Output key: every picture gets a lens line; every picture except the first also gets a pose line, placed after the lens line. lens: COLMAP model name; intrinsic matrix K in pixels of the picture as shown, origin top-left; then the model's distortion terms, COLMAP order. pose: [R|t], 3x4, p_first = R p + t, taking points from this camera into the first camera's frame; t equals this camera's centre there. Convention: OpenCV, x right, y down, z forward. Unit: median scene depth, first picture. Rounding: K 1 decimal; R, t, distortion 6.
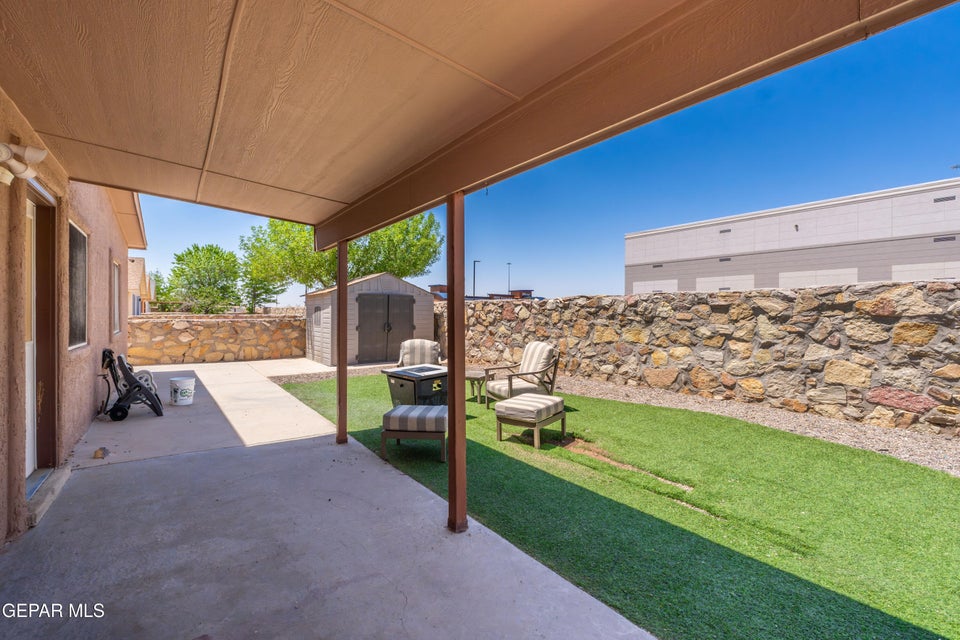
lens RADIAL K [[408.5, 0, 478.1], [0, 408.5, 319.3], [0, 0, 1]] dist [-0.009727, 0.001614]
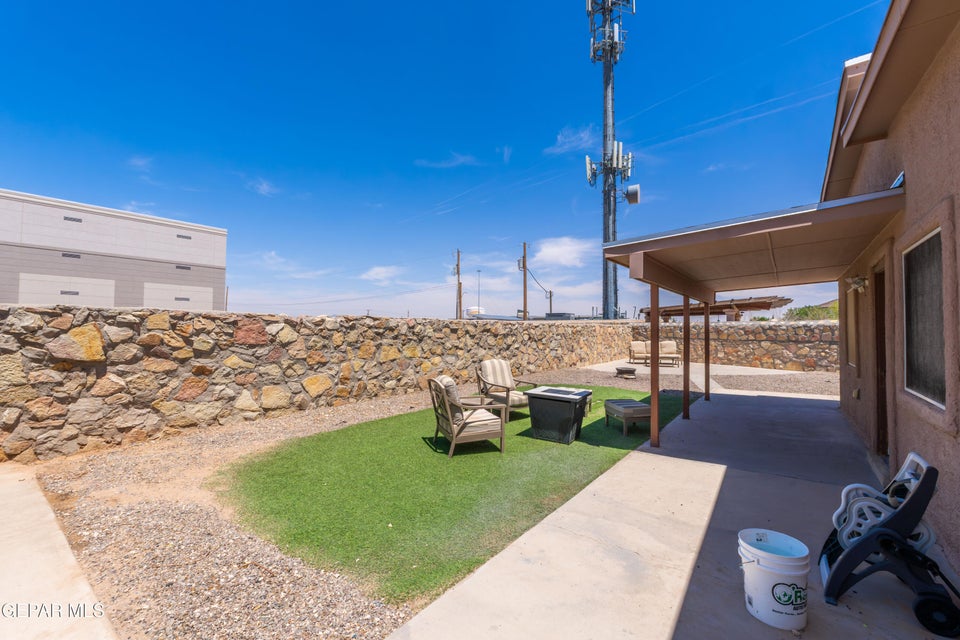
lens RADIAL K [[408.5, 0, 478.0], [0, 408.5, 320.7], [0, 0, 1]] dist [-0.009727, 0.001614]
pose [[-0.275037, 0.013039, 0.961345, -0.778441], [0.001105, 0.999912, -0.013246, -0.034164], [-0.961433, -0.002580, -0.275027, 1.039922]]
